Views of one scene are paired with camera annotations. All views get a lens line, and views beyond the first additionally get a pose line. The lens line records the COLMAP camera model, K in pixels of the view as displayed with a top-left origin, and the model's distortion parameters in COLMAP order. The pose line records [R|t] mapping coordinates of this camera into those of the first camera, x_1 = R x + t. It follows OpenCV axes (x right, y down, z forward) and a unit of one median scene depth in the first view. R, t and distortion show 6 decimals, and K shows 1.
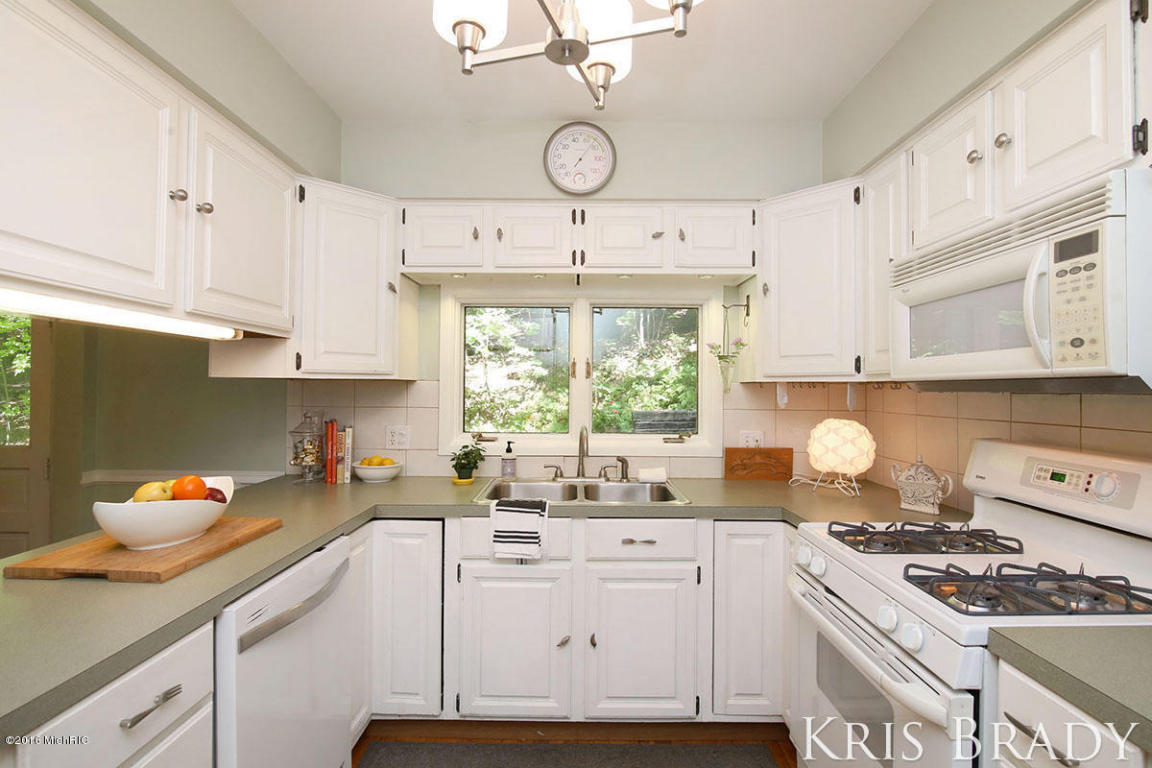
lens RADIAL K [[567.2, 0, 577.1], [0, 567.2, 387.0], [0, 0, 1]] dist [0.004337, 0.001473]
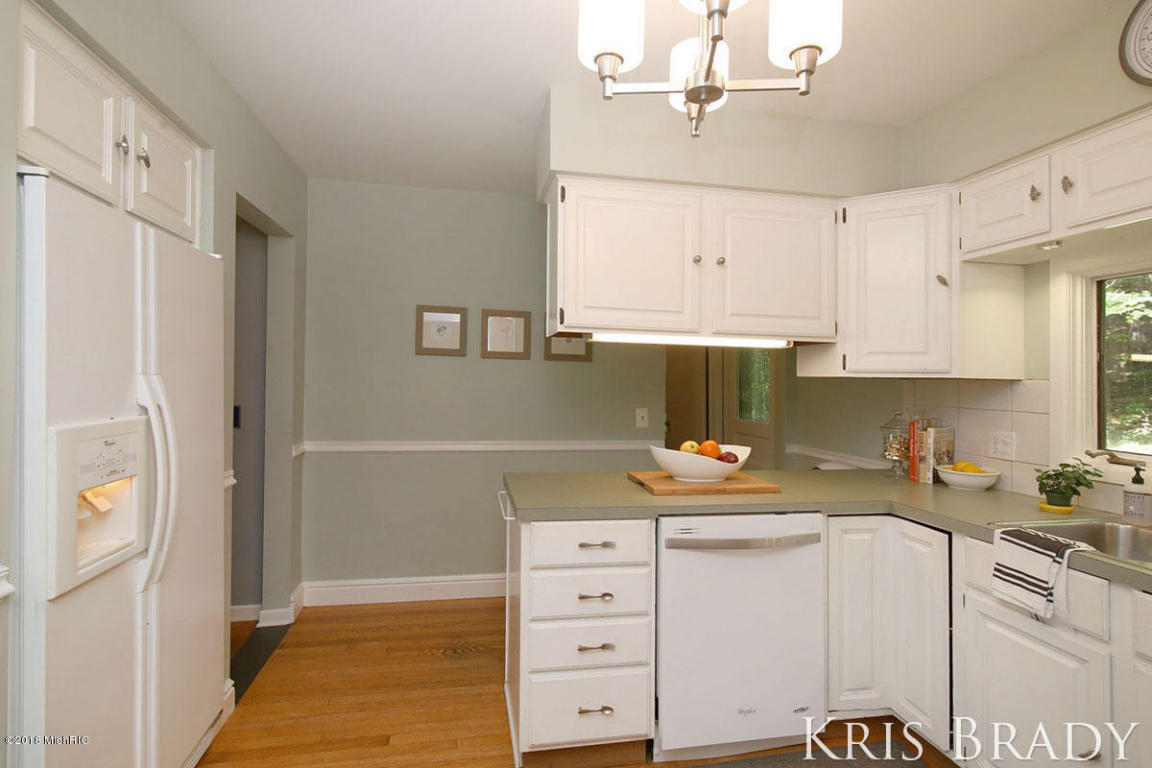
lens RADIAL K [[567.2, 0, 583.8], [0, 567.2, 381.3], [0, 0, 1]] dist [0.004337, 0.001473]
pose [[0.214142, -0.001873, -0.976801, 0.517003], [-0.015327, 0.999869, -0.005278, 0.006937], [0.976682, 0.016101, 0.214085, 0.241084]]
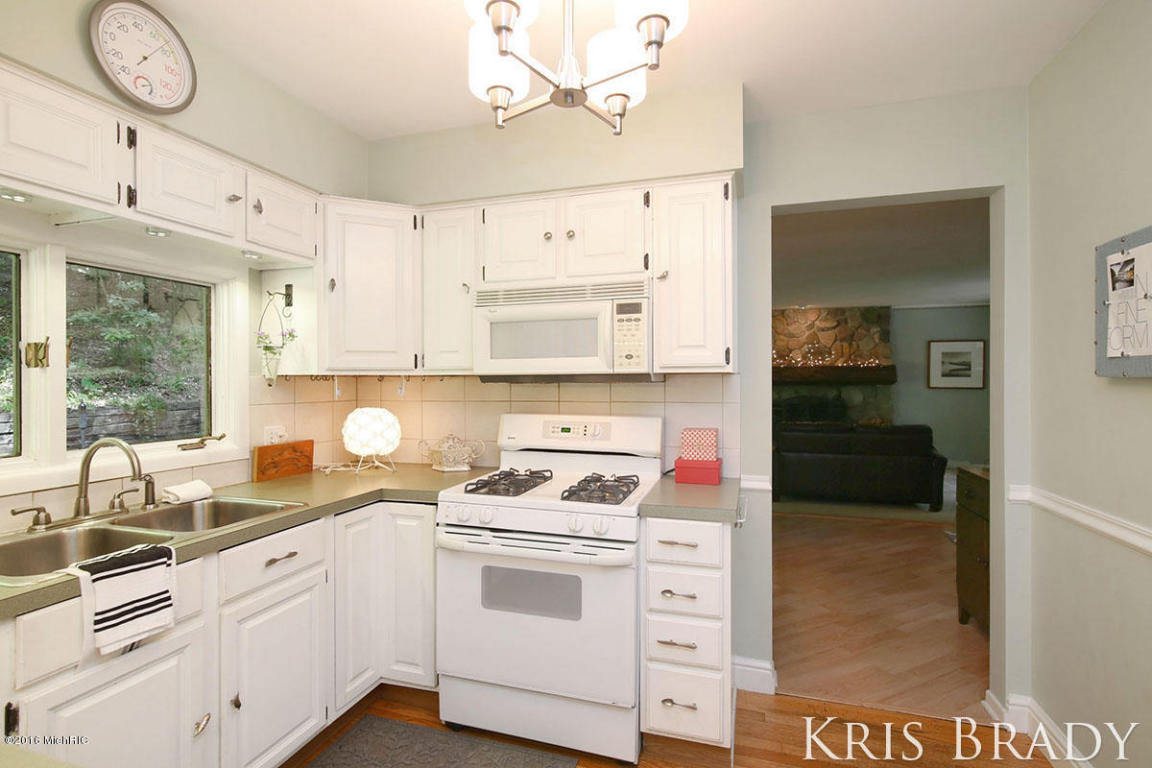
lens RADIAL K [[567.2, 0, 552.2], [0, 567.2, 385.6], [0, 0, 1]] dist [0.004337, 0.001473]
pose [[0.314260, -0.012297, 0.949257, -0.567352], [0.003601, 0.999924, 0.011761, -0.000710], [-0.949330, -0.000278, 0.314280, 0.328472]]
